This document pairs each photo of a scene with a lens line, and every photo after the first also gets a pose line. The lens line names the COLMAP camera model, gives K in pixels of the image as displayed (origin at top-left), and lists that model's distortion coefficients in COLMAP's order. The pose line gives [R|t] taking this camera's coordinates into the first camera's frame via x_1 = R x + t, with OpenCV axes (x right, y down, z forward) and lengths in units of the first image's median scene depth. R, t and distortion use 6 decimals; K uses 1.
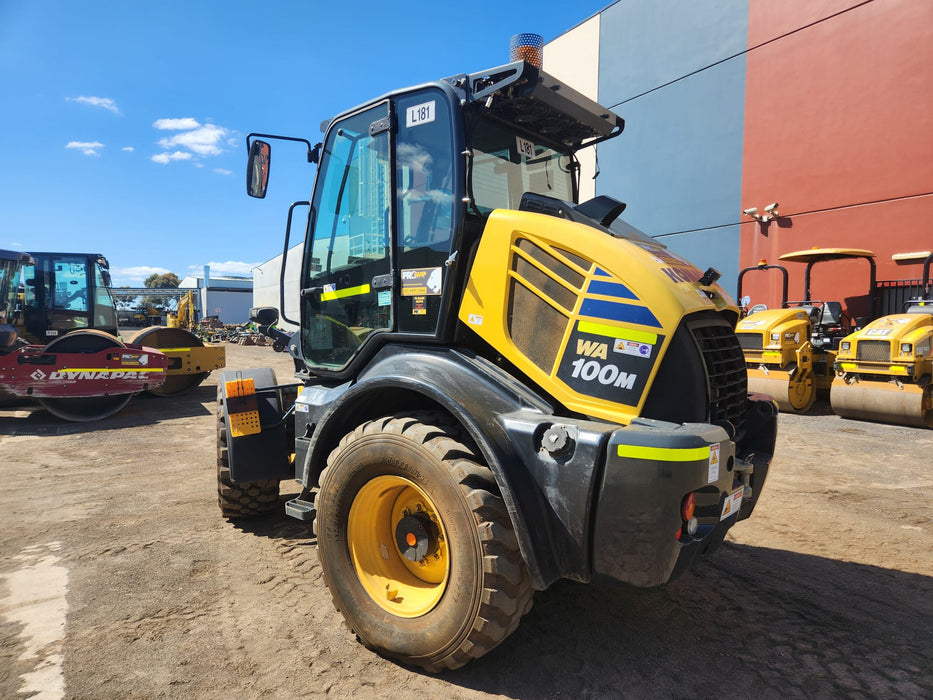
lens RADIAL K [[624.7, 0, 471.7], [0, 624.7, 350.2], [0, 0, 1]] dist [0.077178, -0.068270]
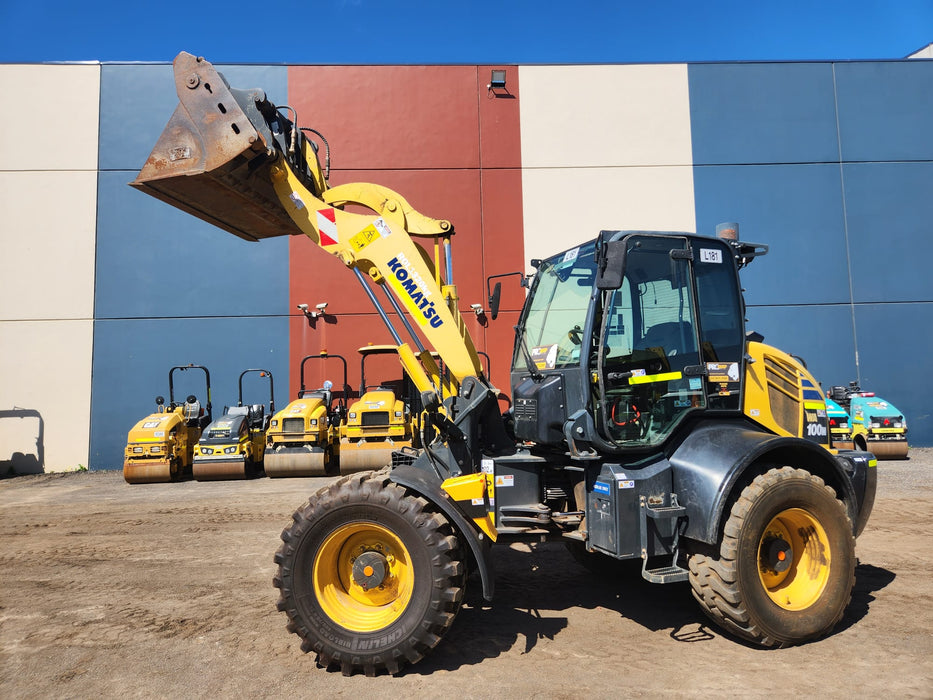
lens RADIAL K [[624.7, 0, 469.9], [0, 624.7, 343.5], [0, 0, 1]] dist [0.077178, -0.068270]
pose [[0.496403, 0.061772, 0.865892, -1.546305], [0.062008, 0.992394, -0.106345, -0.056615], [-0.865875, 0.106482, 0.488797, 0.776208]]
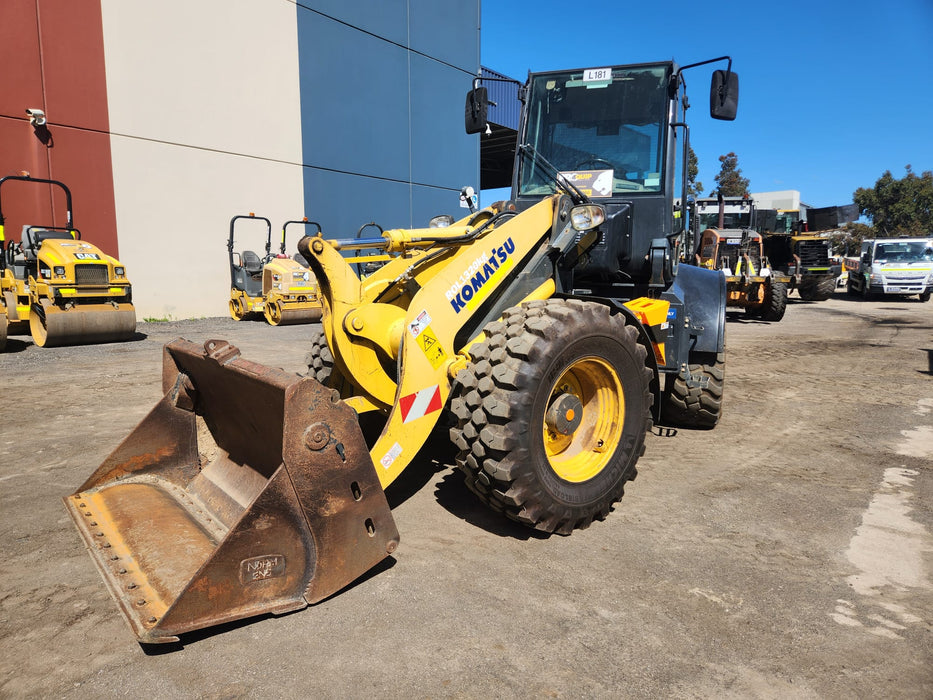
lens RADIAL K [[624.7, 0, 459.7], [0, 624.7, 343.5], [0, 0, 1]] dist [0.077178, -0.068270]
pose [[-0.326696, -0.115872, 0.938000, -1.434857], [0.032909, 0.990460, 0.133815, -0.017958], [-0.944556, 0.074585, -0.319766, 2.041565]]
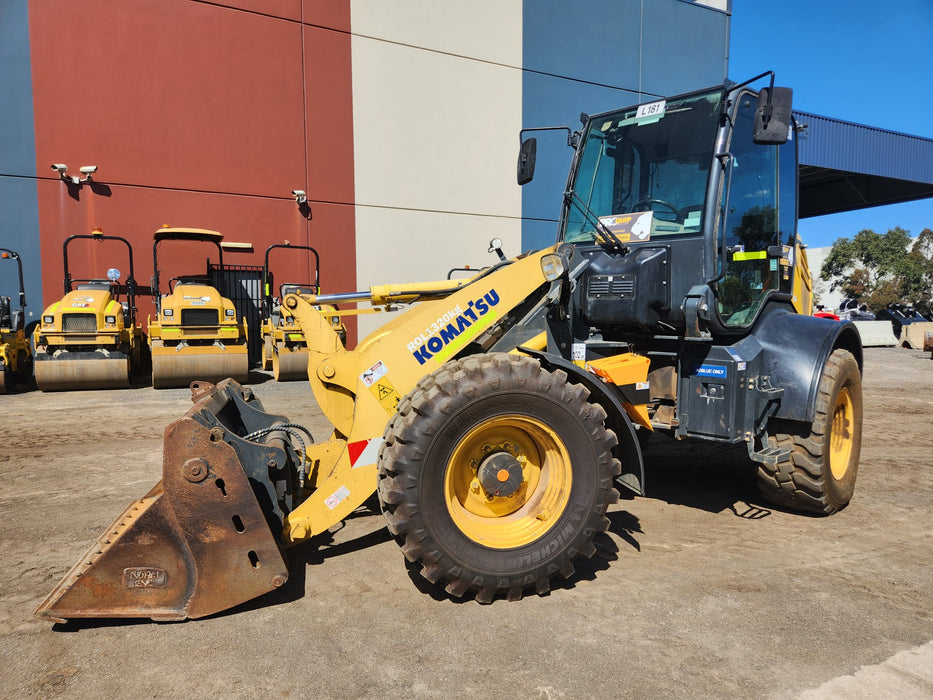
lens RADIAL K [[624.7, 0, 471.4], [0, 624.7, 356.5], [0, 0, 1]] dist [0.077178, -0.068270]
pose [[0.091881, -0.071470, 0.993202, -1.498323], [0.040564, 0.996862, 0.067981, -0.011270], [-0.994943, 0.034042, 0.094491, 1.524110]]
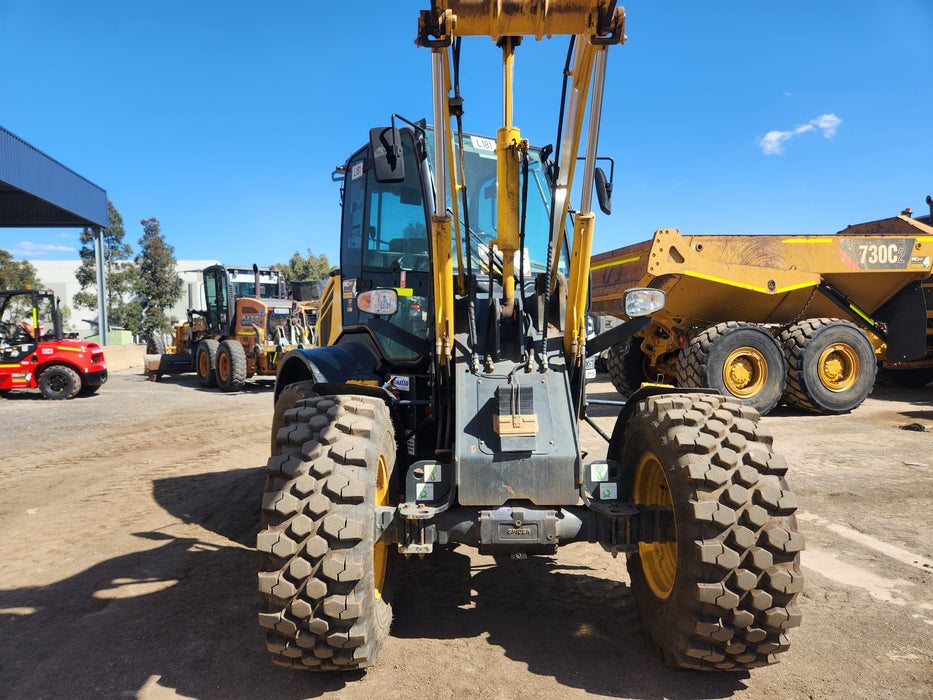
lens RADIAL K [[624.7, 0, 457.5], [0, 624.7, 349.0], [0, 0, 1]] dist [0.077178, -0.068270]
pose [[-0.936179, 0.002224, 0.351517, -0.559239], [0.029169, 0.997023, 0.071376, -0.085700], [-0.350312, 0.077074, -0.933457, 2.509869]]
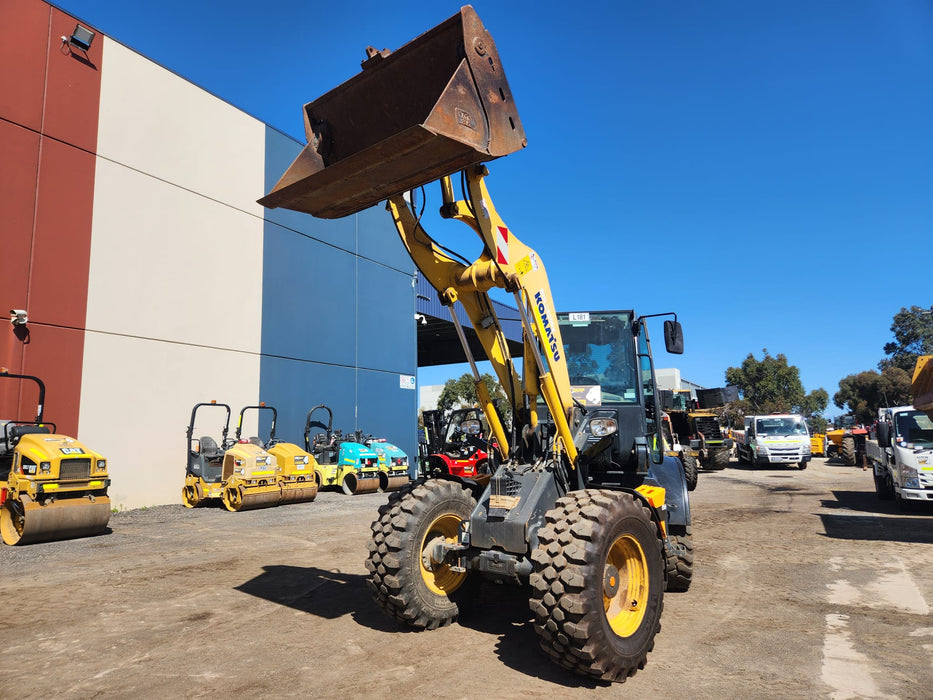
lens RADIAL K [[624.7, 0, 467.2], [0, 624.7, 348.7], [0, 0, 1]] dist [0.077178, -0.068270]
pose [[-0.472550, 0.129334, 0.871762, -1.634500], [0.047630, 0.991475, -0.121276, -0.098341], [-0.880016, -0.015787, -0.474681, 2.458968]]
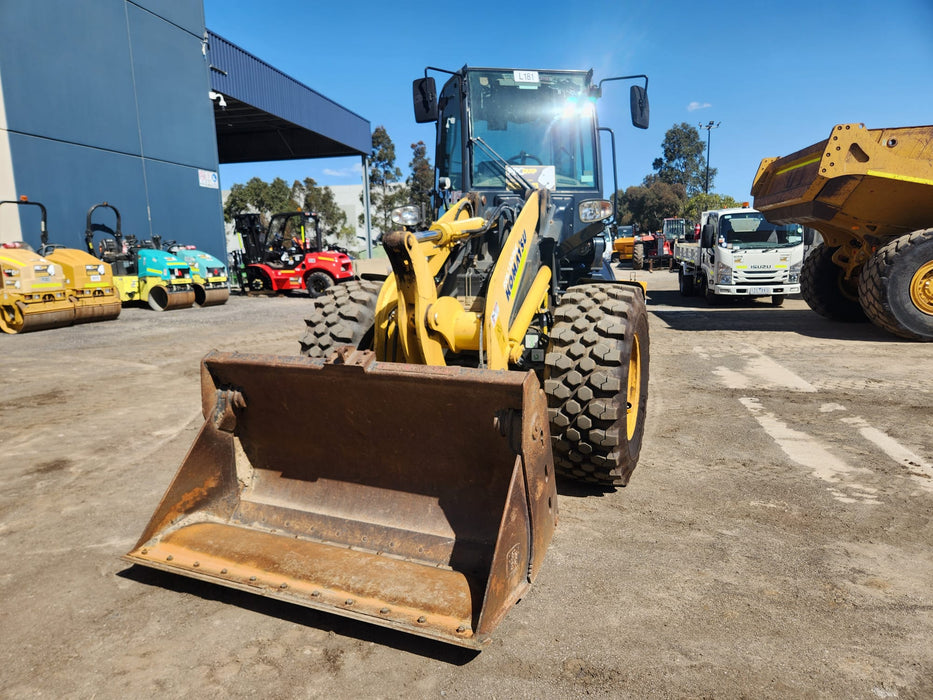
lens RADIAL K [[624.7, 0, 455.8], [0, 624.7, 359.1], [0, 0, 1]] dist [0.077178, -0.068270]
pose [[-0.719453, -0.108765, 0.685972, -1.152058], [0.045104, 0.978261, 0.202415, -0.058123], [-0.693075, 0.176568, -0.698907, 2.561280]]
